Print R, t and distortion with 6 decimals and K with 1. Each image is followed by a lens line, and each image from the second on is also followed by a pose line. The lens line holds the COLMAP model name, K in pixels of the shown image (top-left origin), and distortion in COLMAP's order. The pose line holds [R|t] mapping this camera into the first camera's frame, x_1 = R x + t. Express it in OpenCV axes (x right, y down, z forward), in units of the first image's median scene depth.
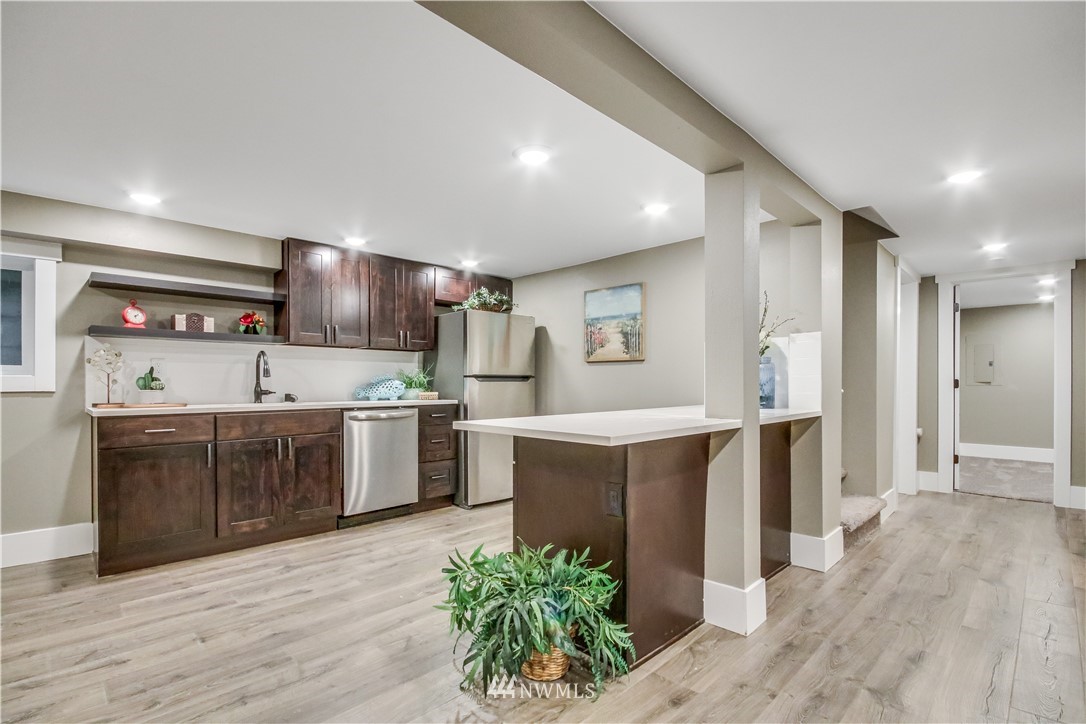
lens RADIAL K [[505.2, 0, 542.4], [0, 505.2, 382.7], [0, 0, 1]] dist [-0.002414, -0.001484]
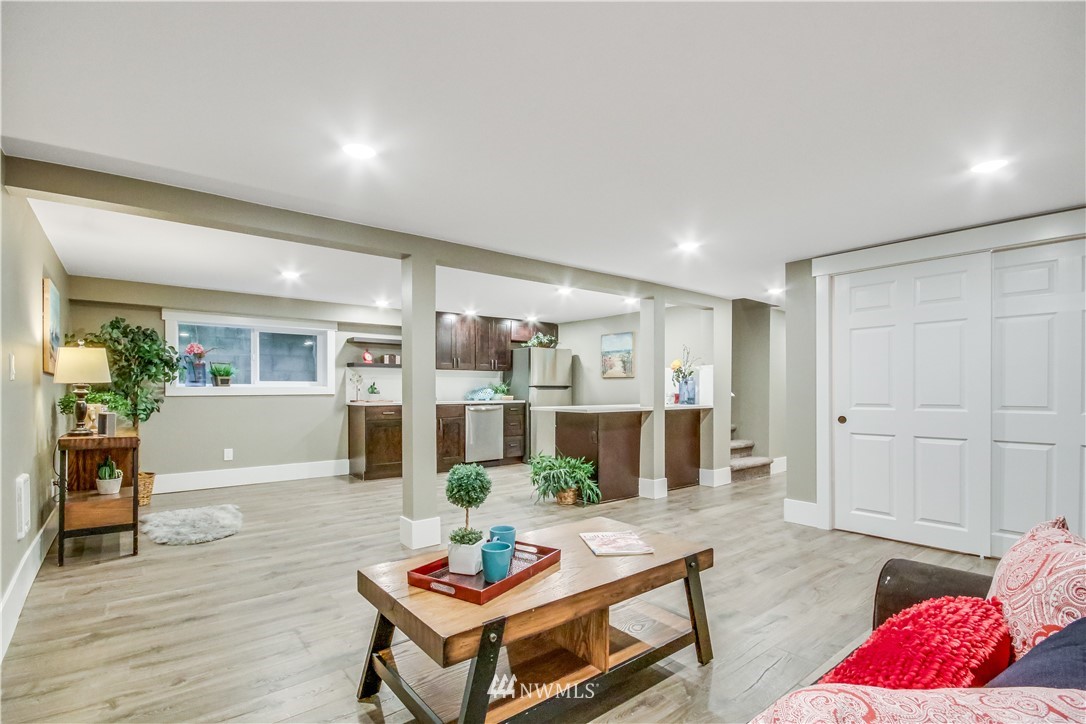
lens RADIAL K [[505.2, 0, 542.4], [0, 505.2, 382.7], [0, 0, 1]] dist [-0.002414, -0.001484]
pose [[0.994957, 0.000682, -0.100305, 0.064734], [-0.001852, 0.999931, -0.011576, -0.006064], [0.100290, 0.011704, 0.994889, -0.733305]]
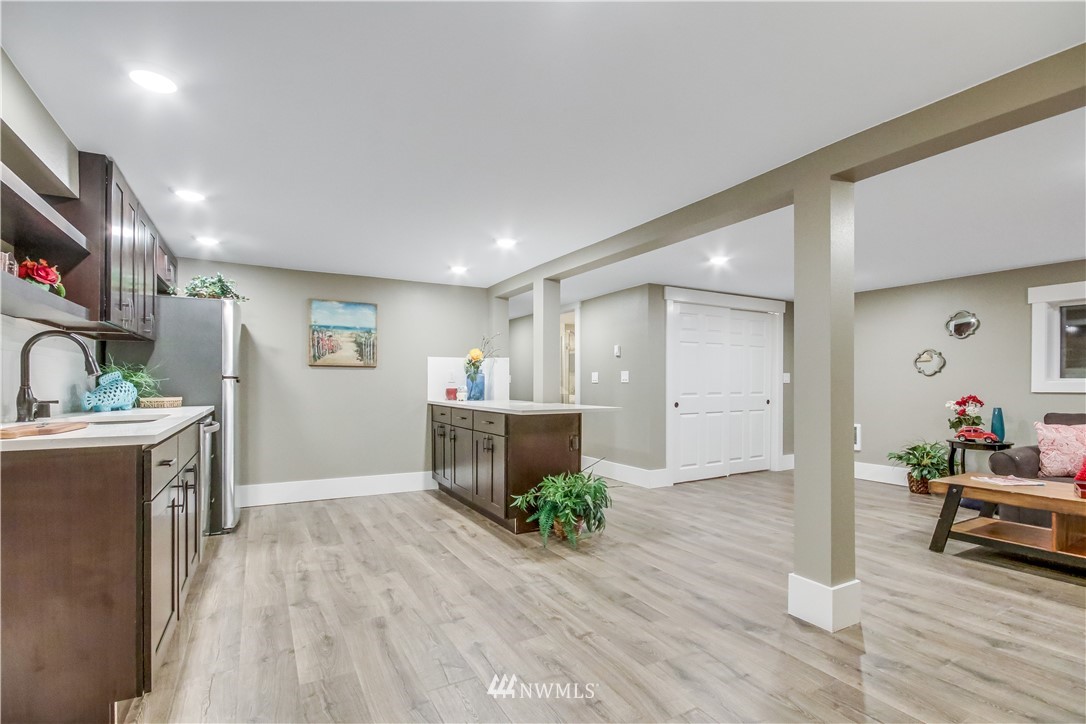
lens RADIAL K [[510.6, 0, 541.1], [0, 510.6, 377.2], [0, 0, 1]] dist [-0.002543, -0.000028]
pose [[0.265639, 0.014992, 0.963956, -0.907650], [-0.001275, 0.999884, -0.015200, -0.000635], [-0.964072, 0.002809, 0.265627, 0.281348]]
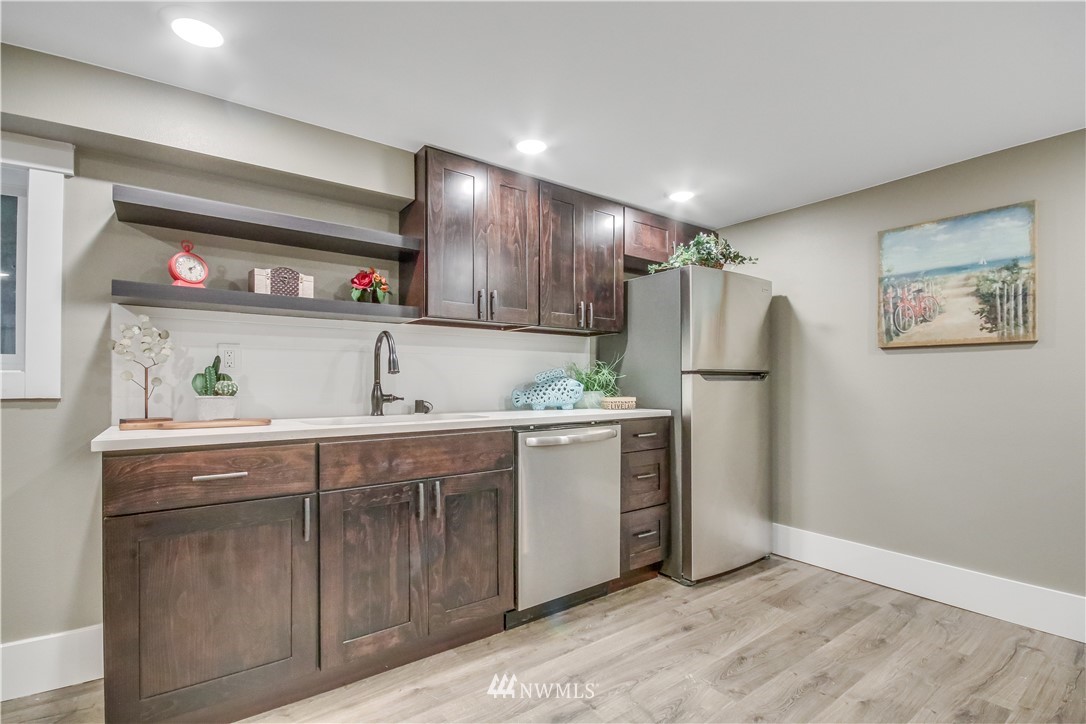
lens RADIAL K [[510.6, 0, 541.1], [0, 510.6, 377.2], [0, 0, 1]] dist [-0.002543, -0.000028]
pose [[0.989510, -0.001307, -0.144456, -0.255430], [0.000099, 0.999965, -0.008370, -0.001418], [0.144462, 0.008268, 0.989476, 0.378860]]
